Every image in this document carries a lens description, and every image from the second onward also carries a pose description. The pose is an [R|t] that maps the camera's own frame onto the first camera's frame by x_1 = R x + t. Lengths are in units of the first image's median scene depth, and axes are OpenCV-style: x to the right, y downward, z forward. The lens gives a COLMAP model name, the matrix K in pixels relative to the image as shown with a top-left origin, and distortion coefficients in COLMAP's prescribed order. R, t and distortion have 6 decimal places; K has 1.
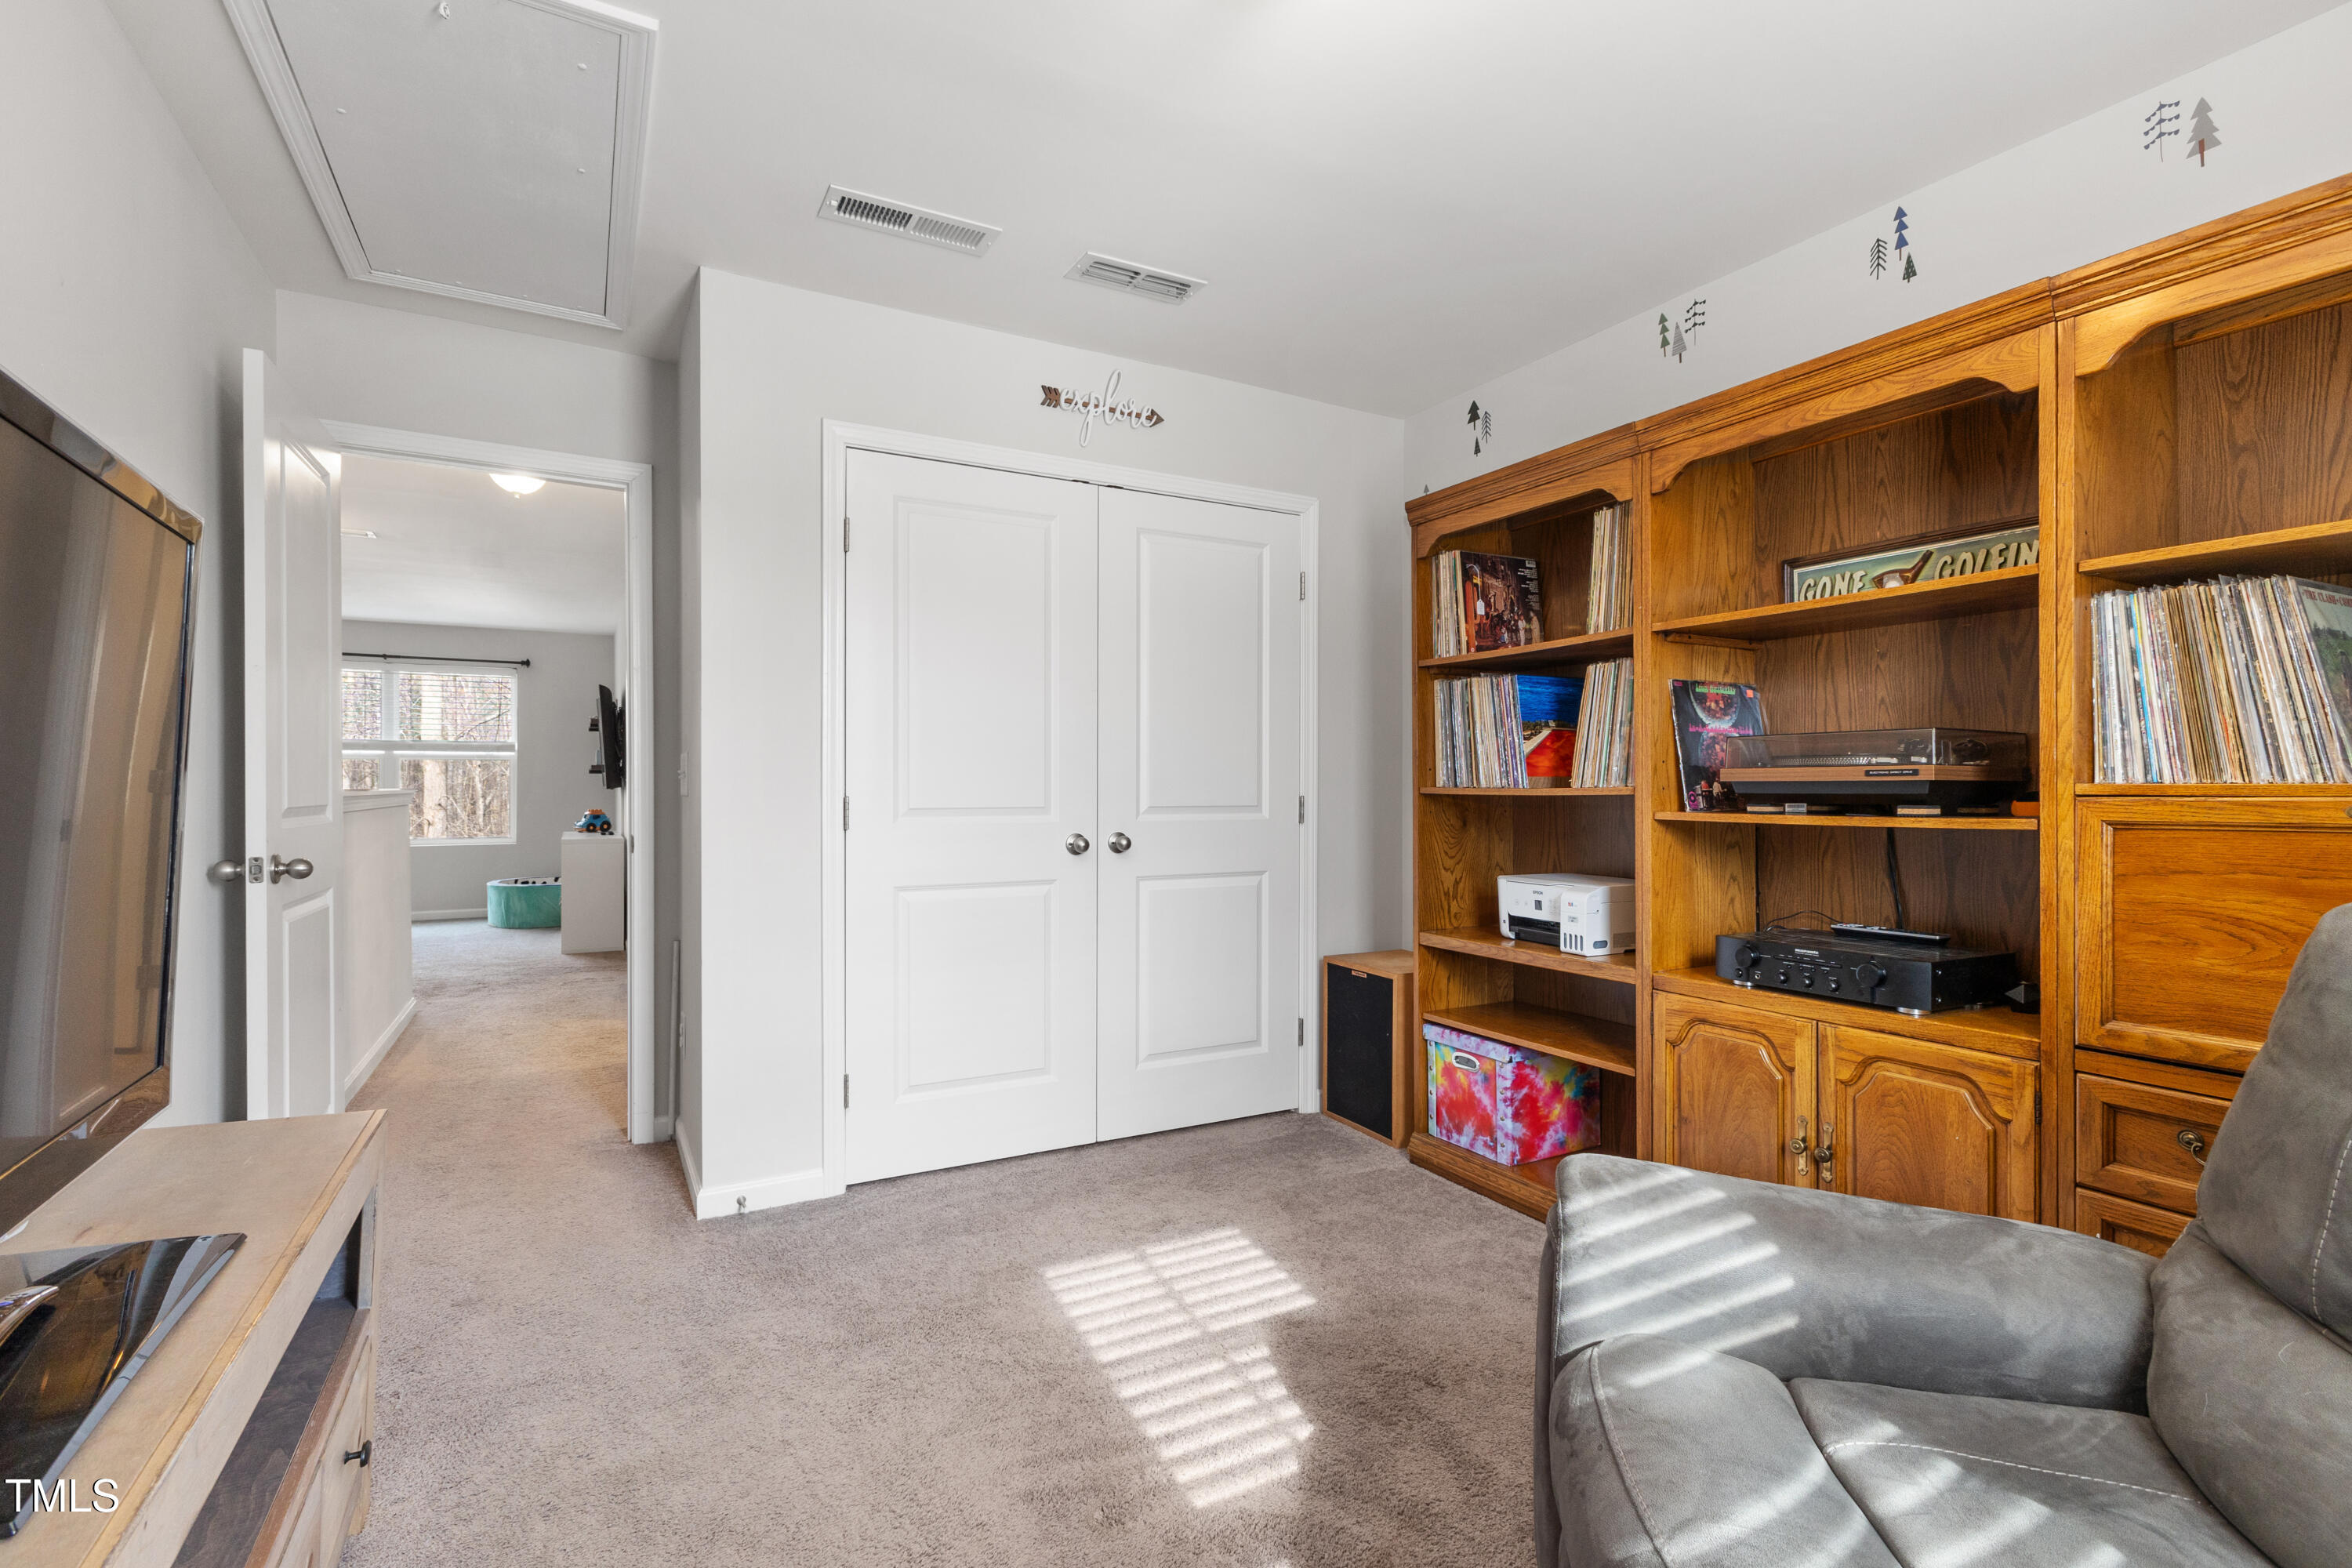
lens RADIAL K [[1089.5, 0, 1173.7], [0, 1089.5, 785.2], [0, 0, 1]] dist [0.005772, -0.004208]
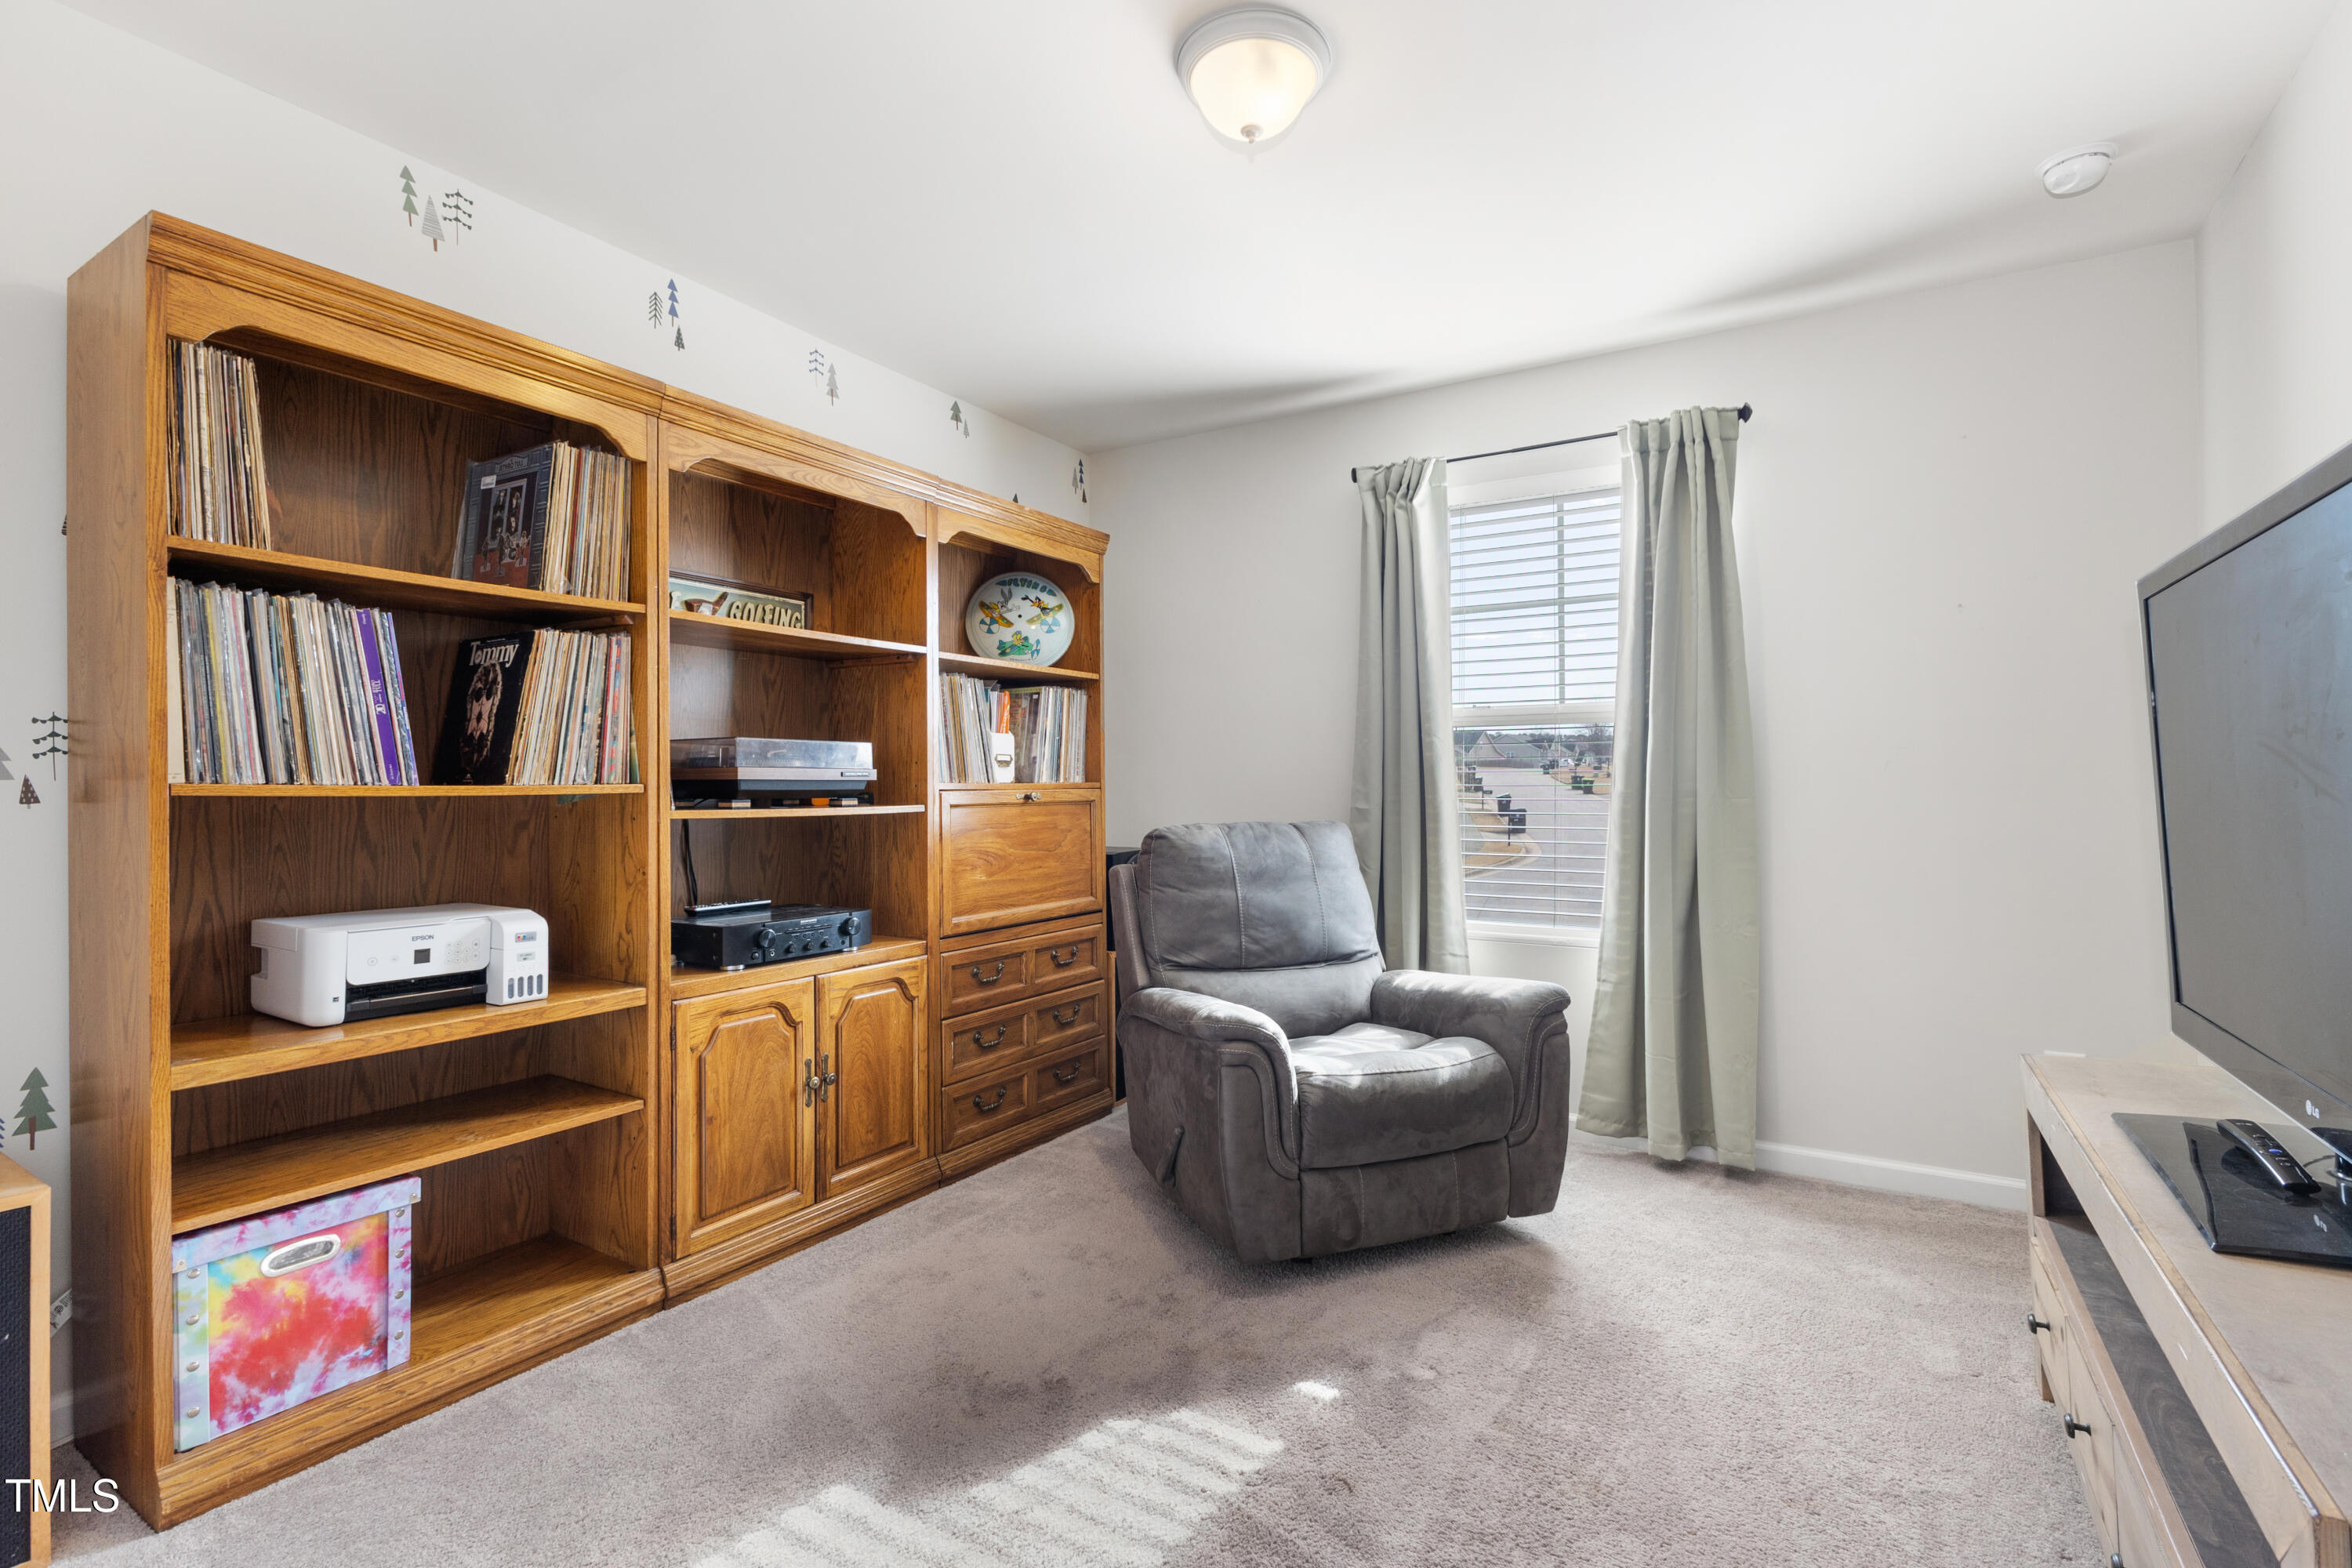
lens RADIAL K [[1089.5, 0, 1169.5], [0, 1089.5, 786.9], [0, 0, 1]] dist [0.005772, -0.004208]
pose [[-0.501433, -0.001109, 0.865196, -0.593440], [-0.002377, 0.999997, -0.000096, 0.002828], [-0.865193, -0.002105, -0.501434, 1.125441]]
